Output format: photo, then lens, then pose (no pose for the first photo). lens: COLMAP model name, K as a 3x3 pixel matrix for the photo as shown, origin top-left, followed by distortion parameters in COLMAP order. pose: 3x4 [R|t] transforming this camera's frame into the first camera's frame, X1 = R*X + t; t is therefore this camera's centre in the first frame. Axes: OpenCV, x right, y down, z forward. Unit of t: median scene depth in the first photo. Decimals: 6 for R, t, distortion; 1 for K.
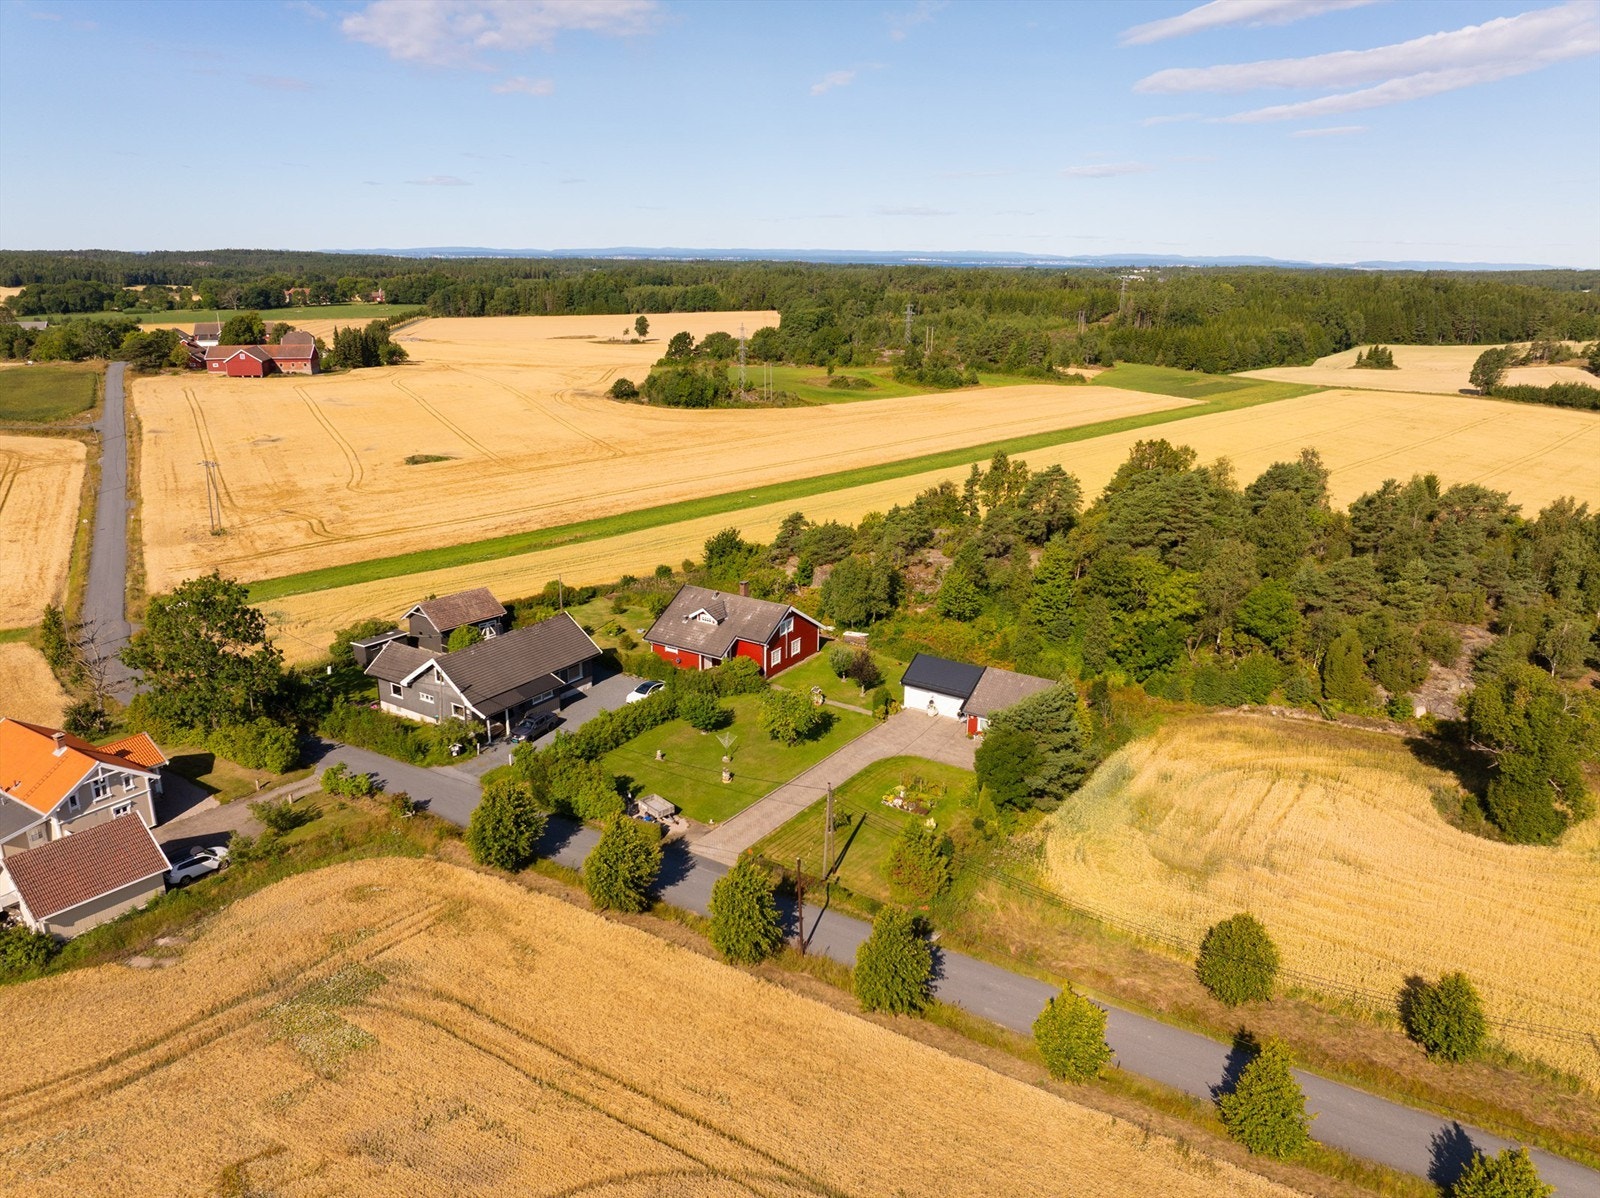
lens RADIAL K [[1136.6, 0, 803.9], [0, 1136.6, 567.6], [0, 0, 1]] dist [-0.042528, 0.003756]
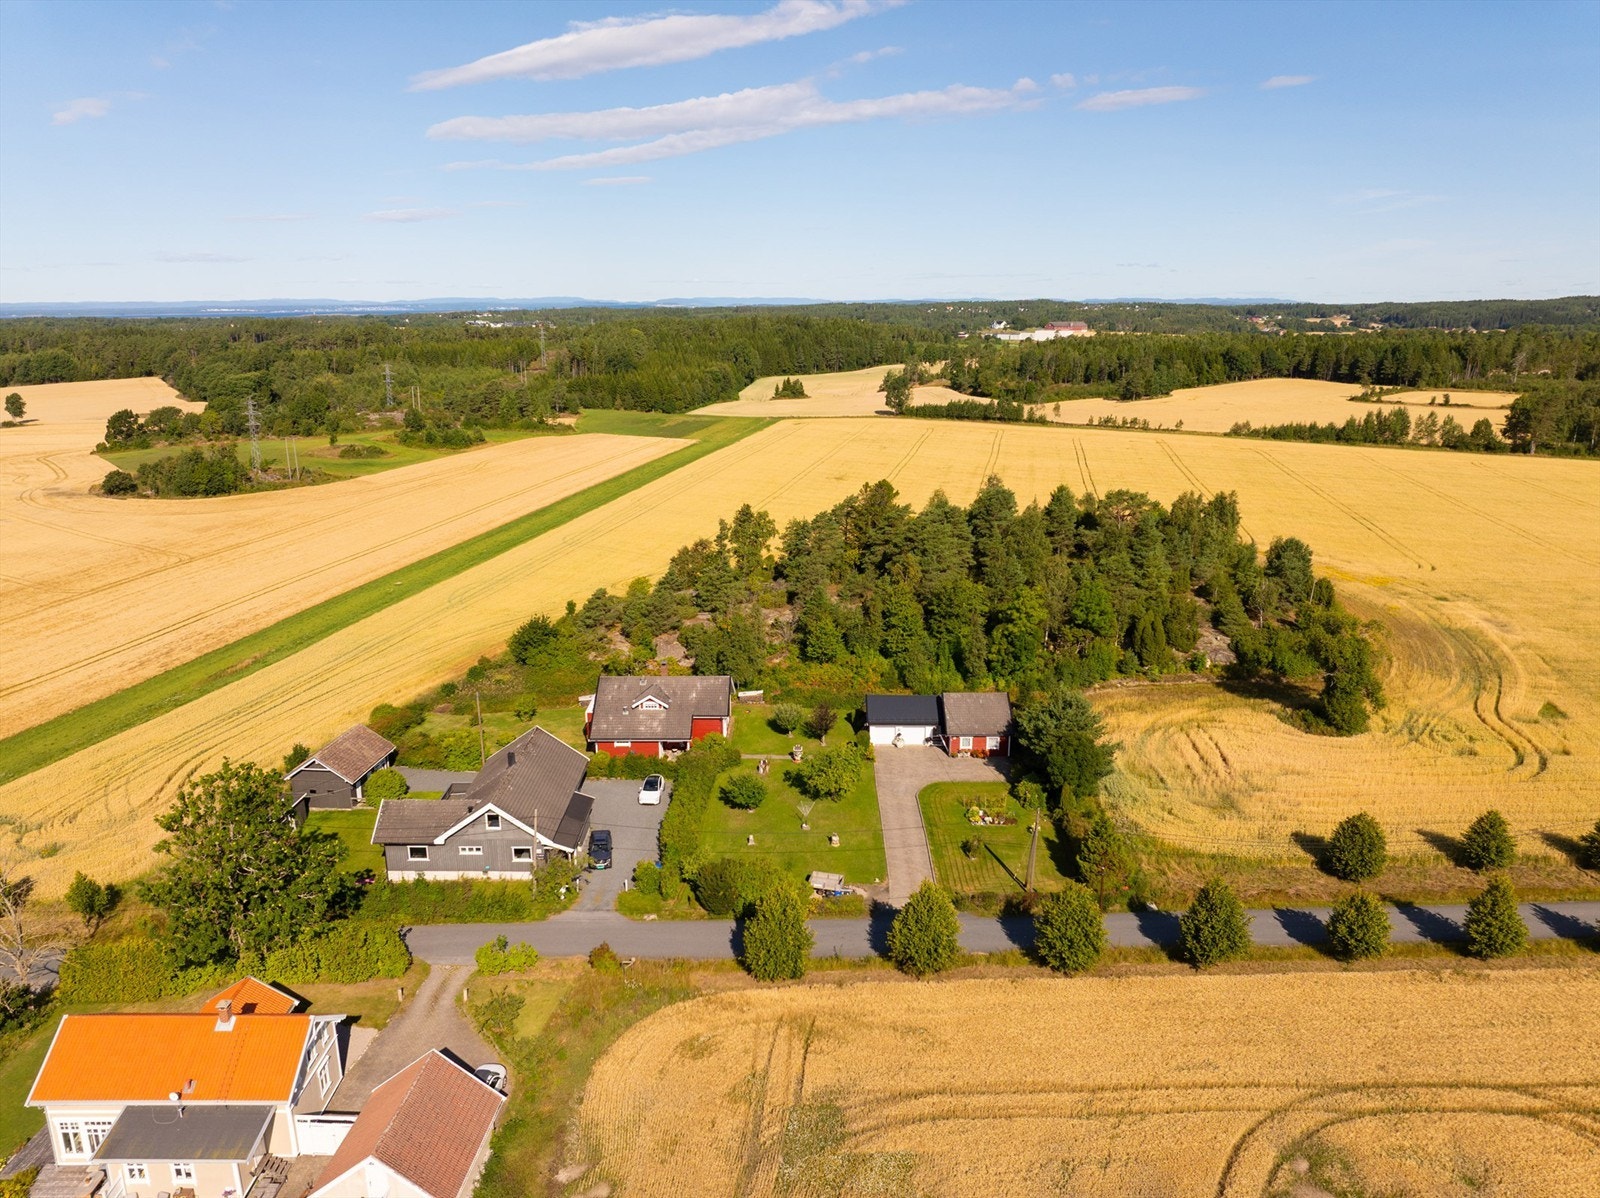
lens RADIAL K [[1127.1, 0, 800.0], [0, 1127.1, 599.0], [0, 0, 1]] dist [-0.035483, 0.000667]
pose [[0.842116, -0.151238, 0.517655, -0.411290], [0.155434, 0.987206, 0.035564, -0.053060], [-0.516411, 0.050512, 0.854850, 0.081627]]
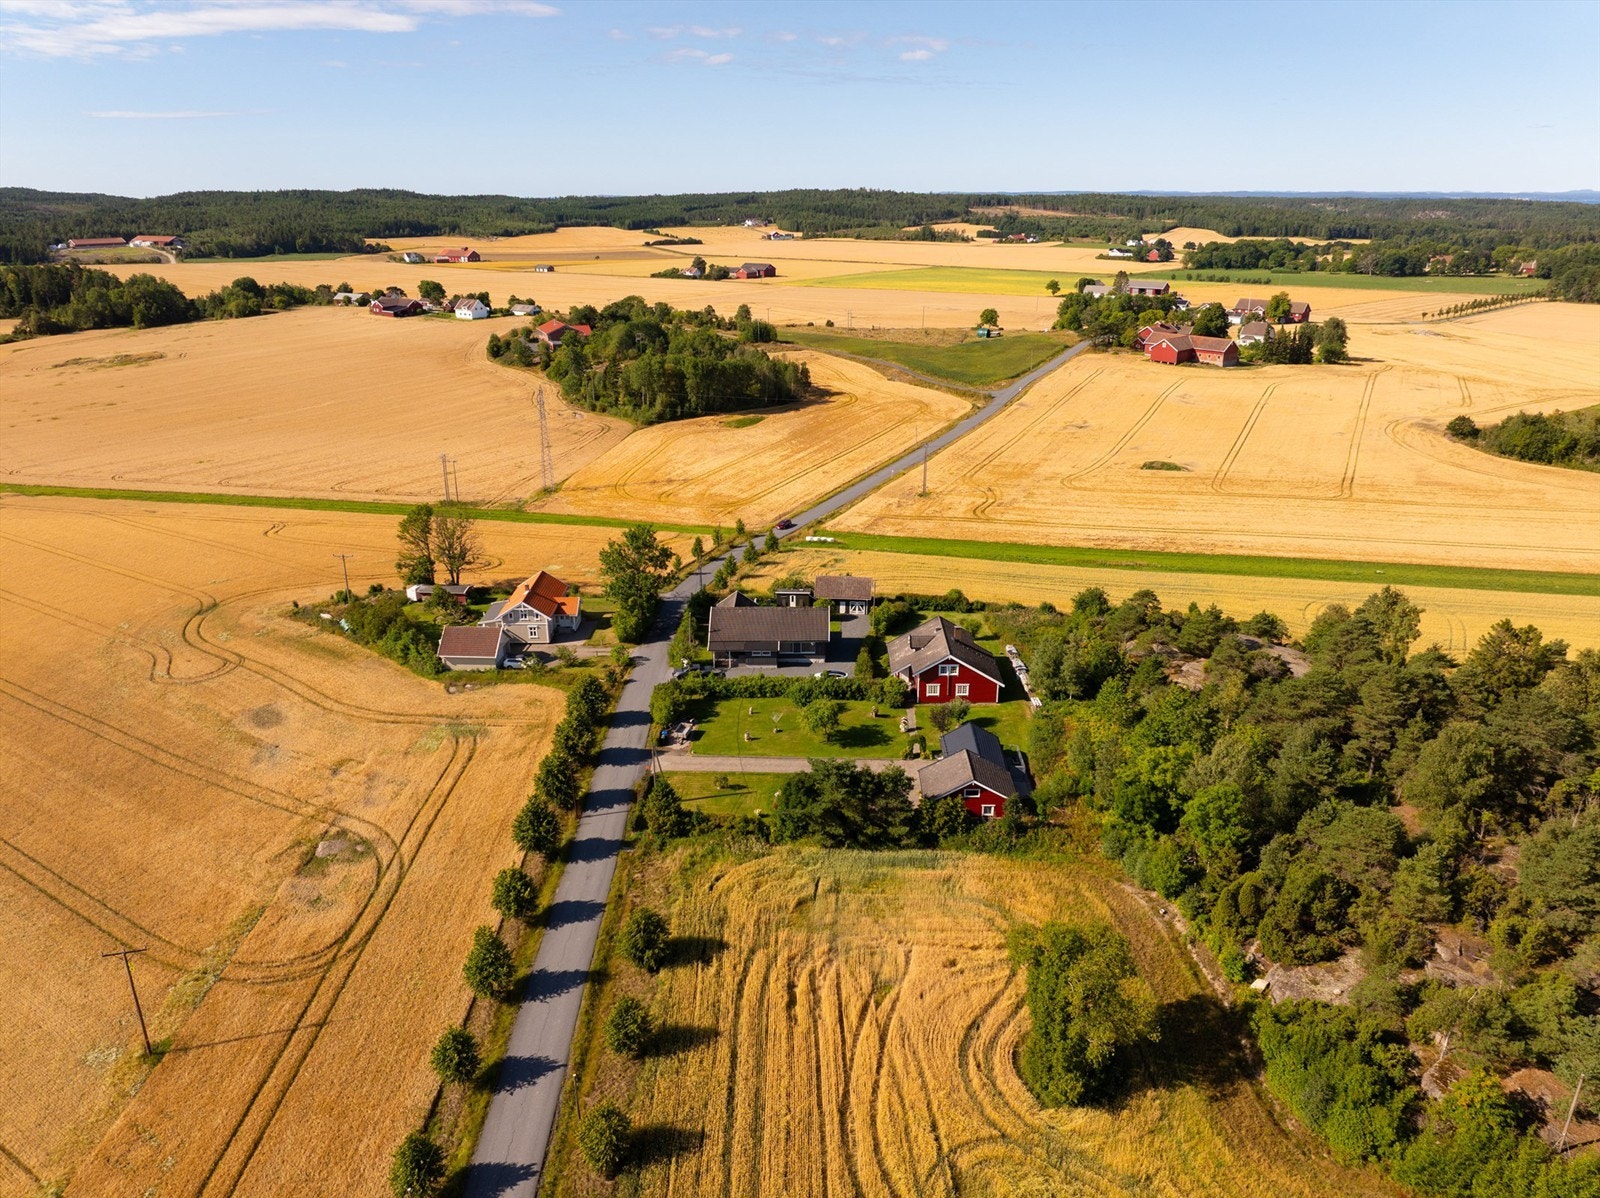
lens RADIAL K [[1136.6, 0, 803.9], [0, 1136.6, 567.6], [0, 0, 1]] dist [-0.042528, 0.003756]
pose [[0.533158, 0.253542, -0.807130, 0.753582], [-0.213573, 0.963473, 0.161576, -0.191561], [0.818614, 0.086236, 0.567833, 0.142129]]
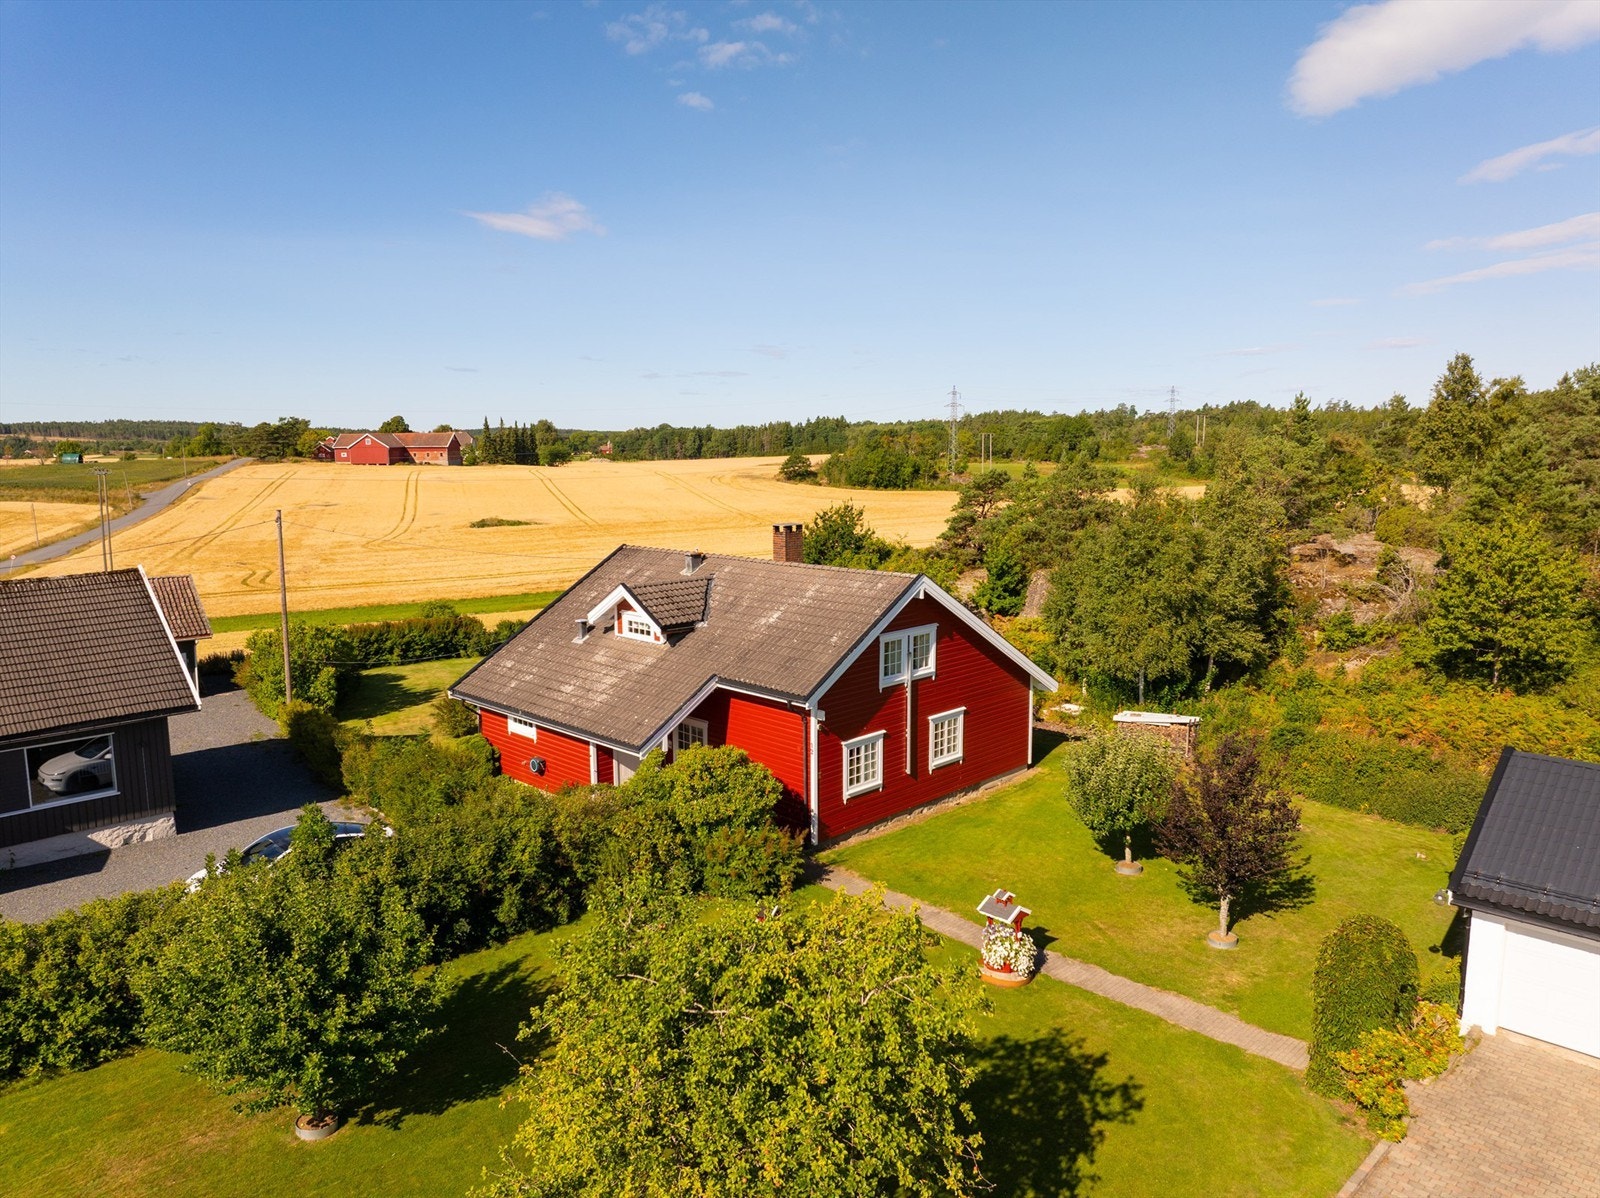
lens RADIAL K [[1127.1, 0, 800.0], [0, 1127.1, 599.0], [0, 0, 1]] dist [-0.035483, 0.000667]
pose [[0.977506, 0.011145, -0.210614, 0.014082], [-0.037932, 0.991609, -0.123582, 0.063357], [0.207470, 0.128791, 0.969726, 0.635449]]
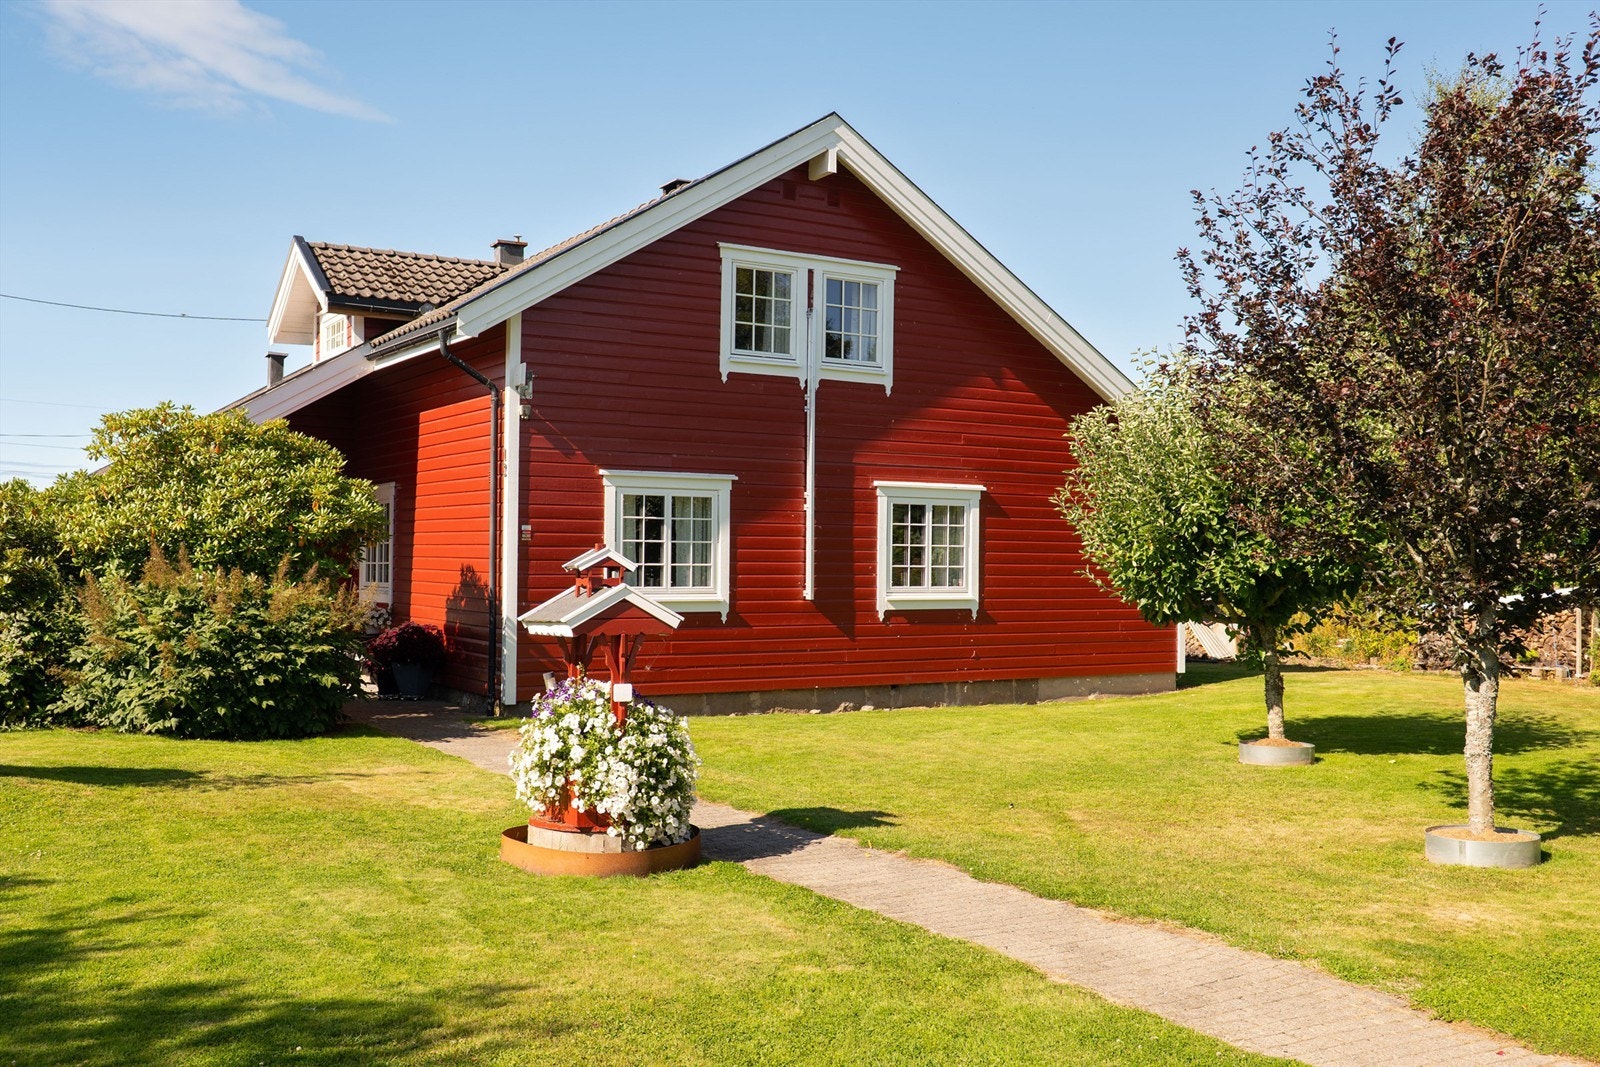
lens RADIAL K [[1513.9, 0, 800.0], [0, 1513.9, 533.5], [0, 0, 1]] dist [0.003588, -0.006142]
pose [[0.901708, -0.012821, -0.432155, 0.044863], [-0.114036, 0.957111, -0.266336, 0.100341], [0.417035, 0.289439, 0.861572, 0.757127]]
